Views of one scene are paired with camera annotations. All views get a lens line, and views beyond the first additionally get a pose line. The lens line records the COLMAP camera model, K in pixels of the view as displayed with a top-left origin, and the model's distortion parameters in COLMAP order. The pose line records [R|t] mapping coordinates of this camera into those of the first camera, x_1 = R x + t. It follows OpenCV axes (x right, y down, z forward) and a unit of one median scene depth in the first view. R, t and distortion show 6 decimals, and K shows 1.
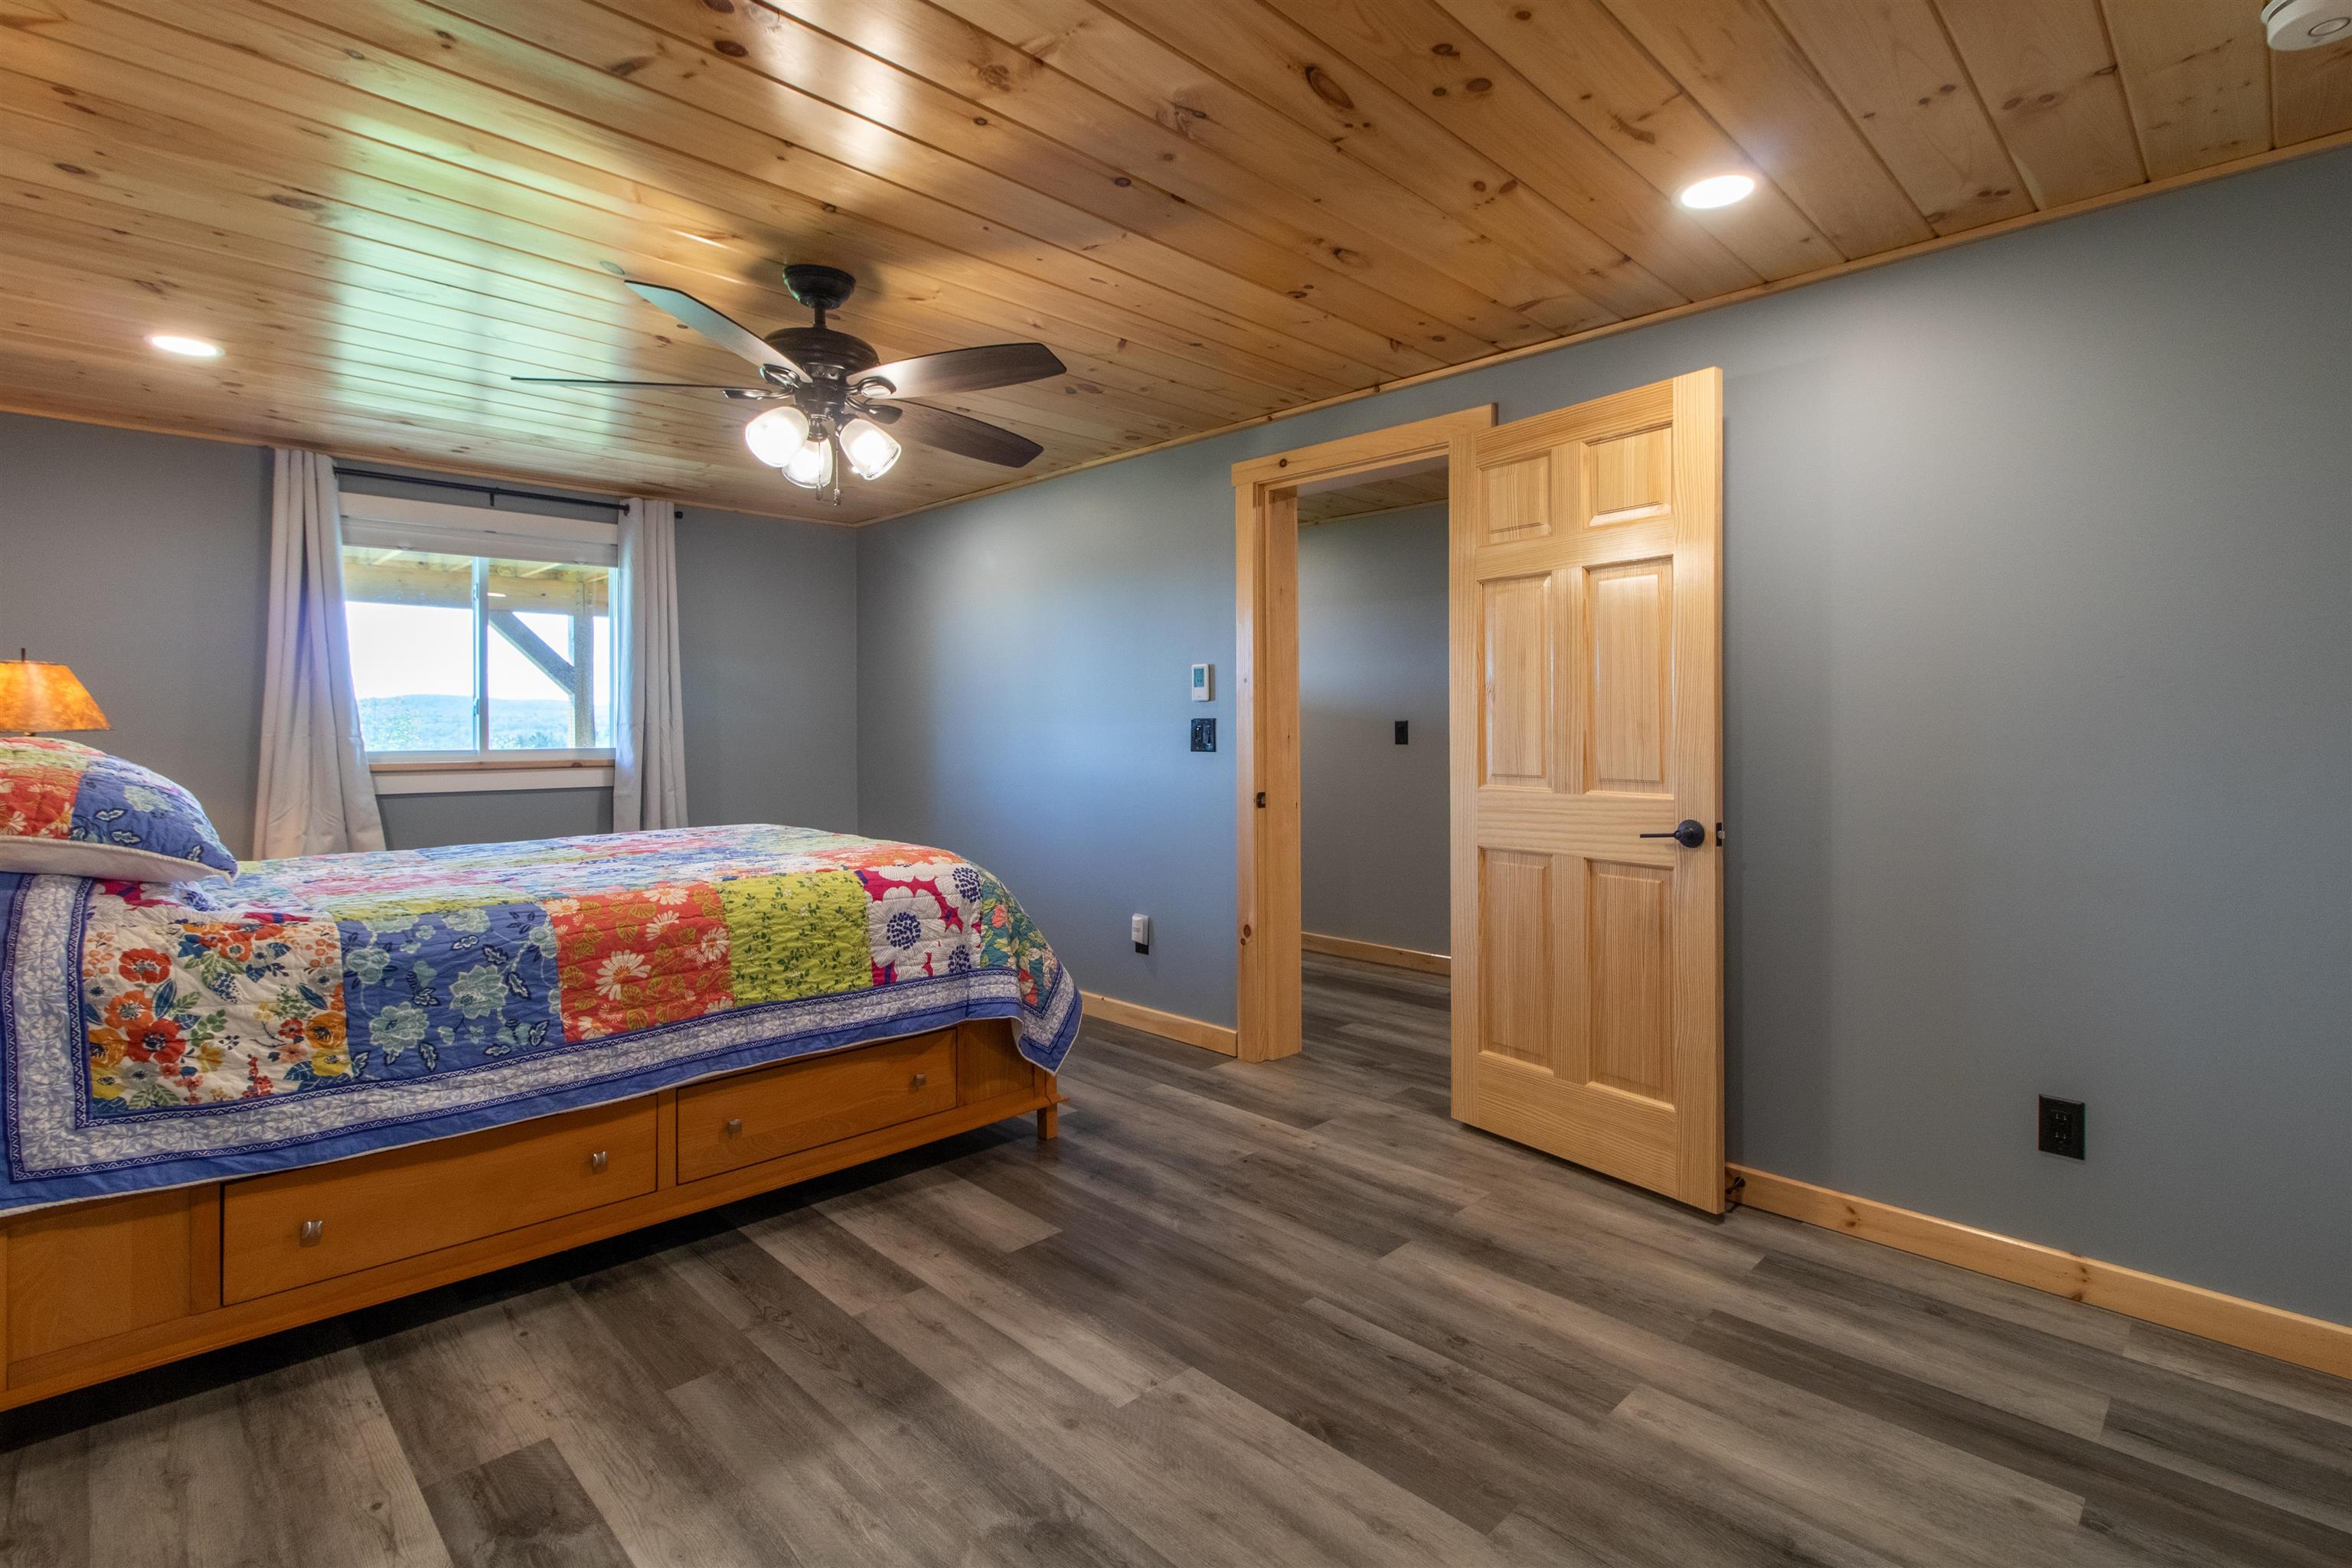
lens RADIAL K [[1110.2, 0, 1192.5], [0, 1110.2, 722.8], [0, 0, 1]] dist [0.002761, 0.000694]
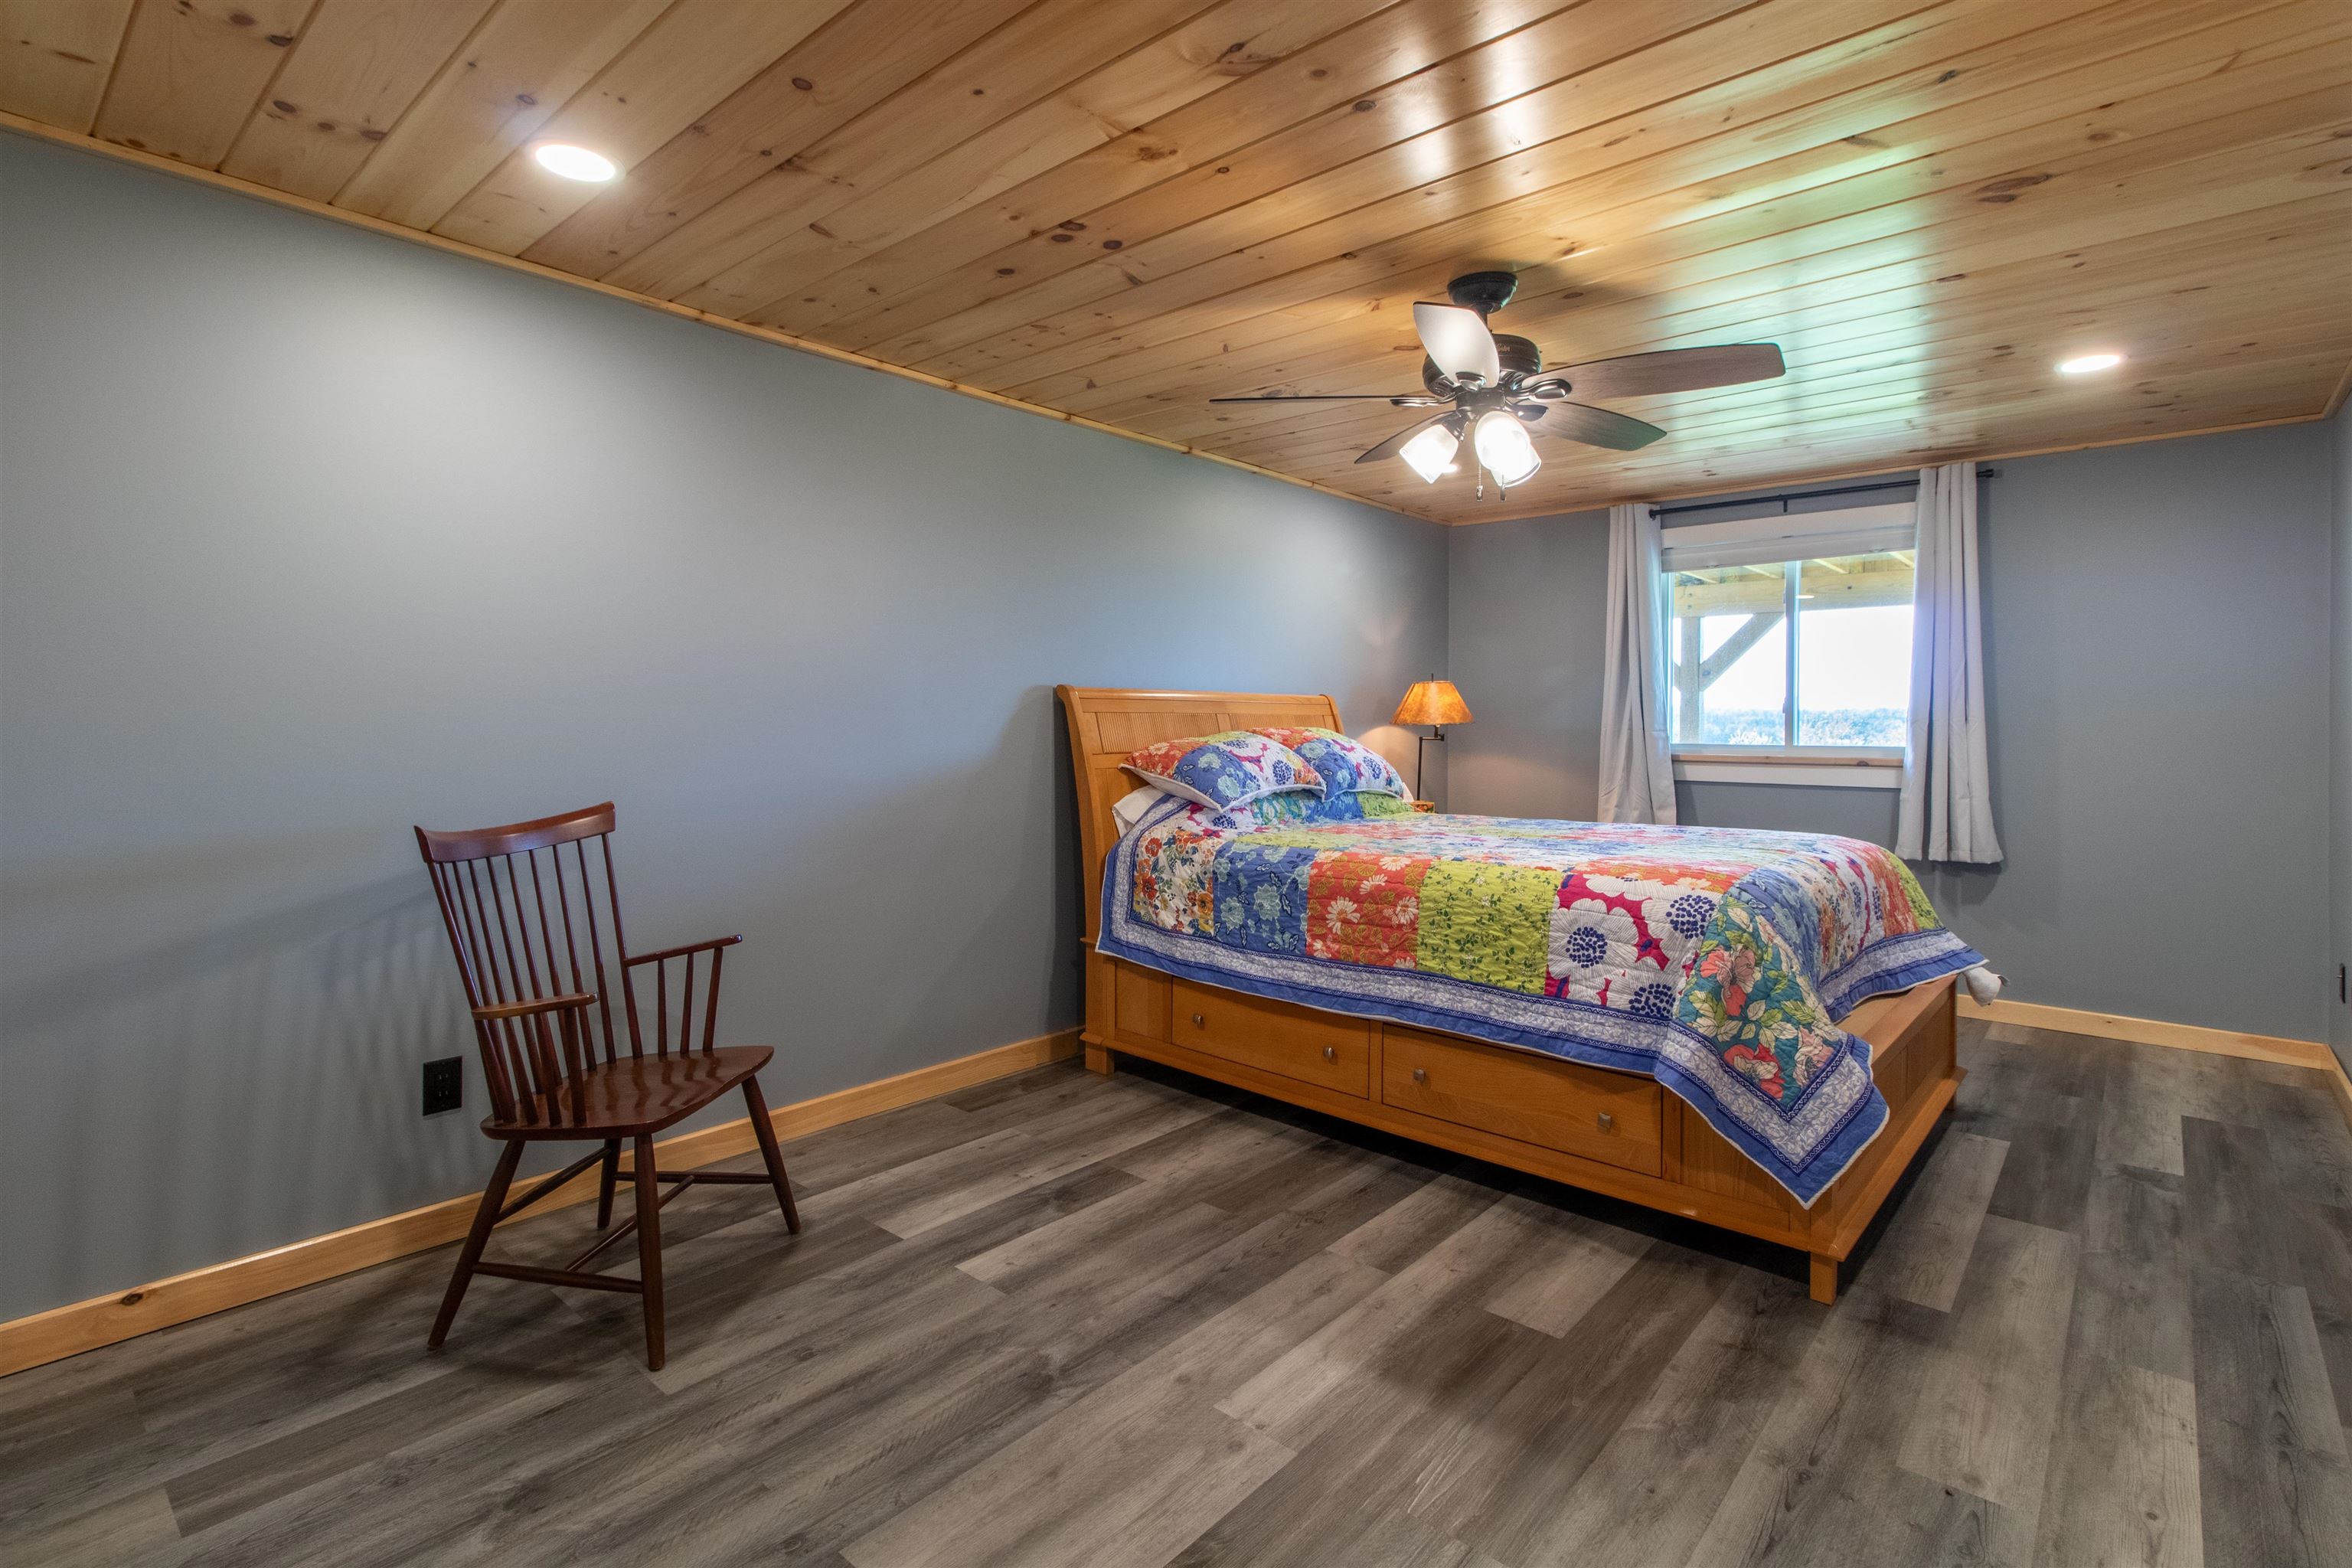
lens RADIAL K [[1110.2, 0, 1192.5], [0, 1110.2, 722.8], [0, 0, 1]] dist [0.002761, 0.000694]
pose [[0.072255, 0.002449, -0.997383, 0.700367], [-0.000755, 0.999997, 0.002401, 0.002116], [0.997386, 0.000579, 0.072256, 0.691319]]
